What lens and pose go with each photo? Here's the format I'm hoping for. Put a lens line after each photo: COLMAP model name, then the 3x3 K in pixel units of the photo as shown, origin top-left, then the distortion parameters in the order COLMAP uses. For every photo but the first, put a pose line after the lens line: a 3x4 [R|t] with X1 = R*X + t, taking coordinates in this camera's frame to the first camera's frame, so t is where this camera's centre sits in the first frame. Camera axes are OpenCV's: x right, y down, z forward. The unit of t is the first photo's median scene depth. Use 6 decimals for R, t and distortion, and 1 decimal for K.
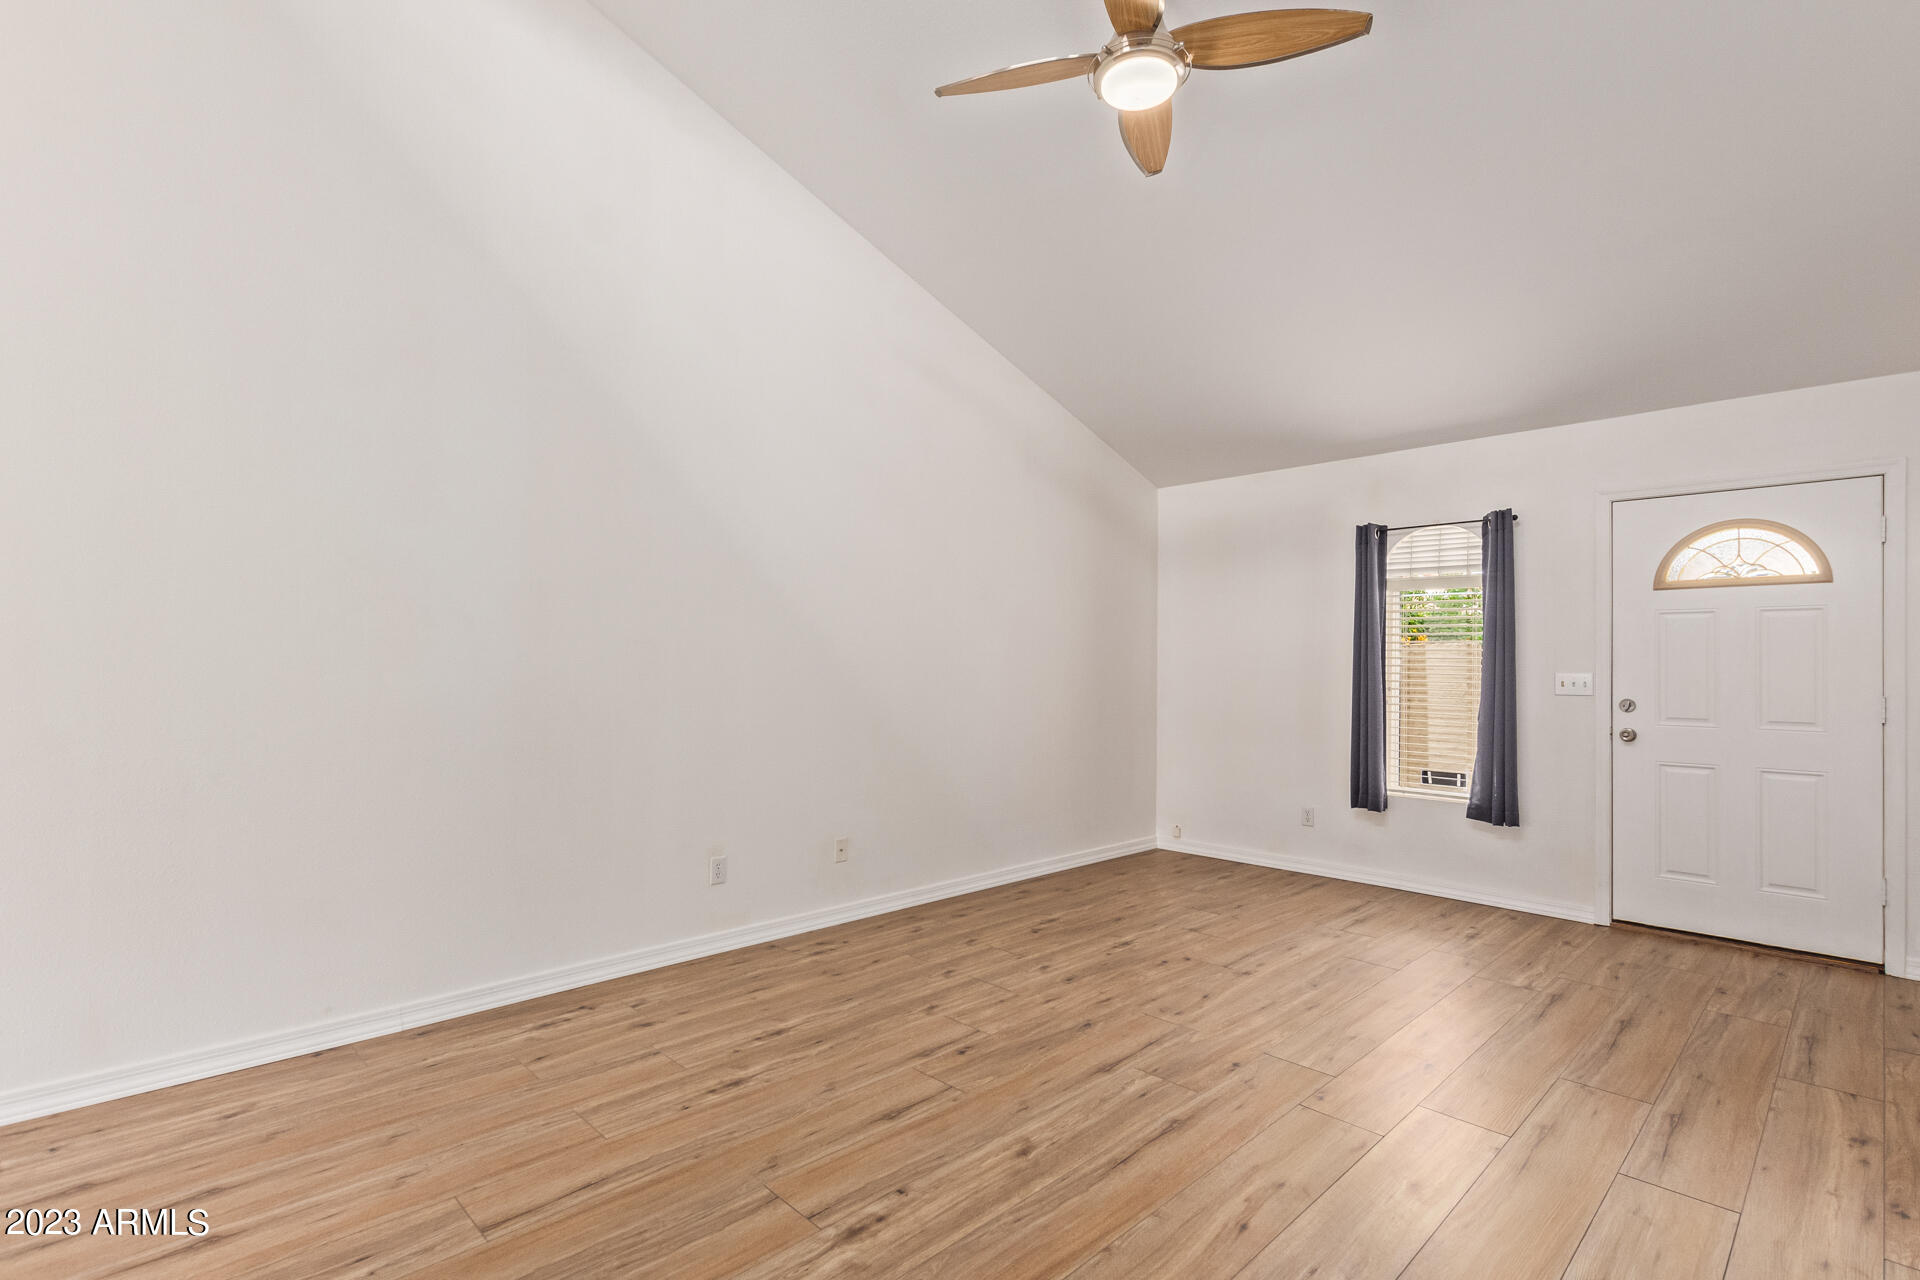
lens RADIAL K [[888.6, 0, 963.5], [0, 888.6, 651.6], [0, 0, 1]] dist [0.001305, -0.001211]
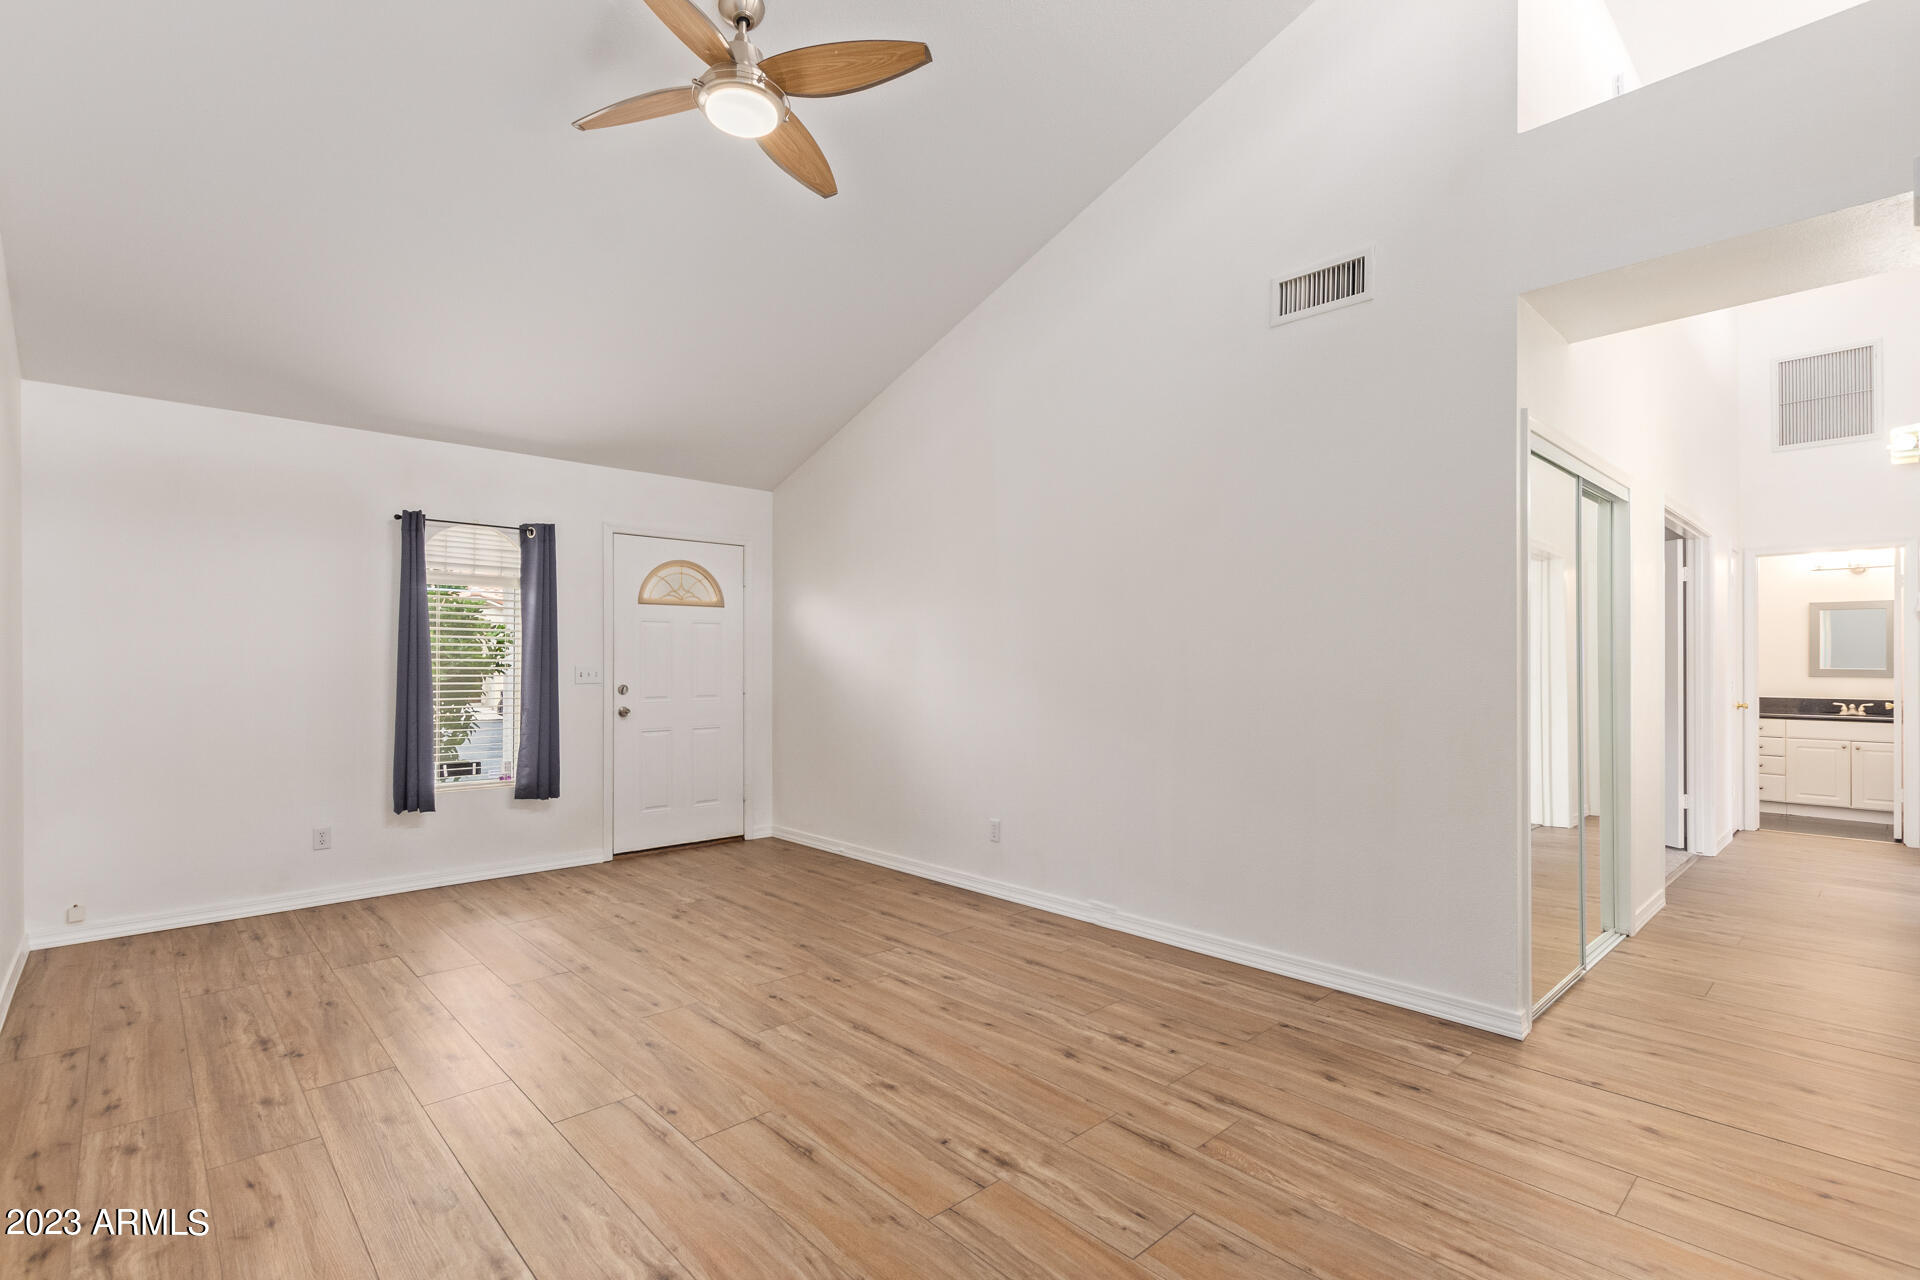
lens RADIAL K [[888.6, 0, 966.1], [0, 888.6, 653.8], [0, 0, 1]] dist [0.001305, -0.001211]
pose [[0.037537, 0.000413, 0.999295, -0.552286], [-0.013395, 0.999910, 0.000089, 0.000535], [-0.999205, -0.013389, 0.037539, 0.442801]]
